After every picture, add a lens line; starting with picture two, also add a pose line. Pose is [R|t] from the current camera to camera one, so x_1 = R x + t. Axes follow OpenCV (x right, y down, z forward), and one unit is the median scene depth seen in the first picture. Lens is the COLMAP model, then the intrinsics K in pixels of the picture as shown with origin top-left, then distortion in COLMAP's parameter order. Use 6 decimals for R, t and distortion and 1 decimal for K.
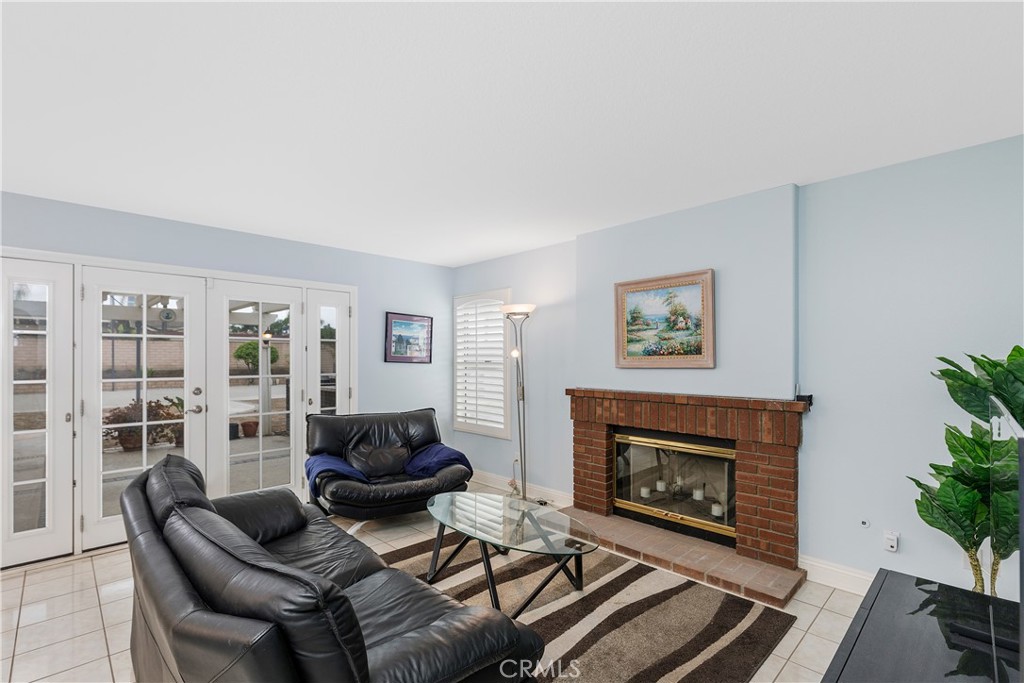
lens RADIAL K [[467.3, 0, 502.4], [0, 467.3, 349.9], [0, 0, 1]] dist [0.001606, -0.000941]
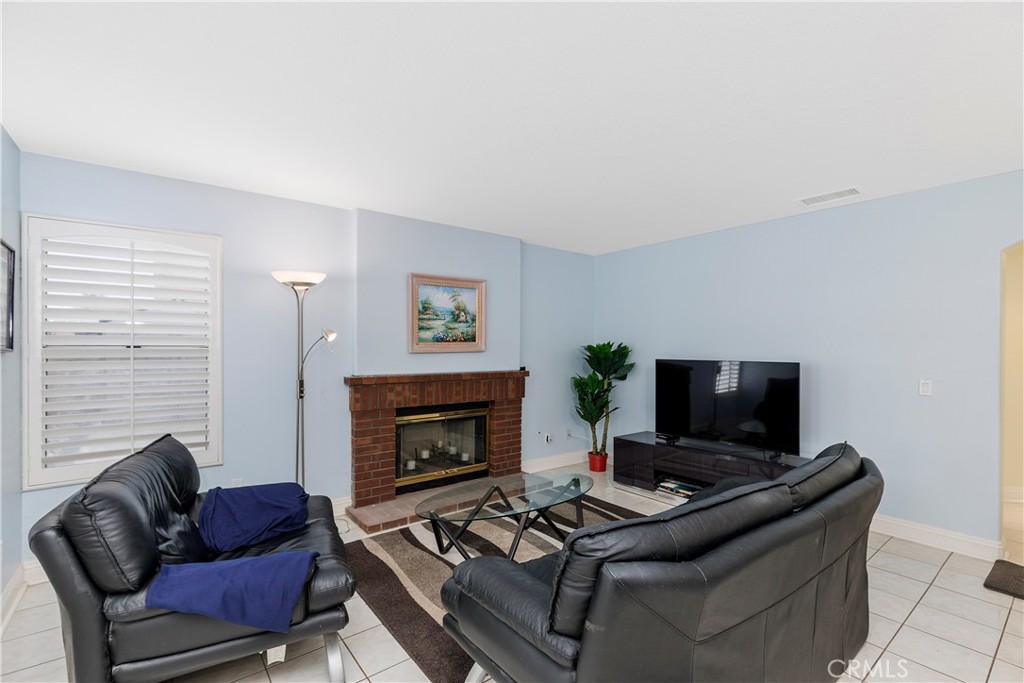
lens RADIAL K [[467.3, 0, 509.7], [0, 467.3, 341.0], [0, 0, 1]] dist [0.001606, -0.000941]
pose [[0.082007, 0.011265, 0.996568, -0.842859], [-0.024833, 0.999649, -0.009256, 0.016488], [-0.996322, -0.023989, 0.082258, 0.733632]]
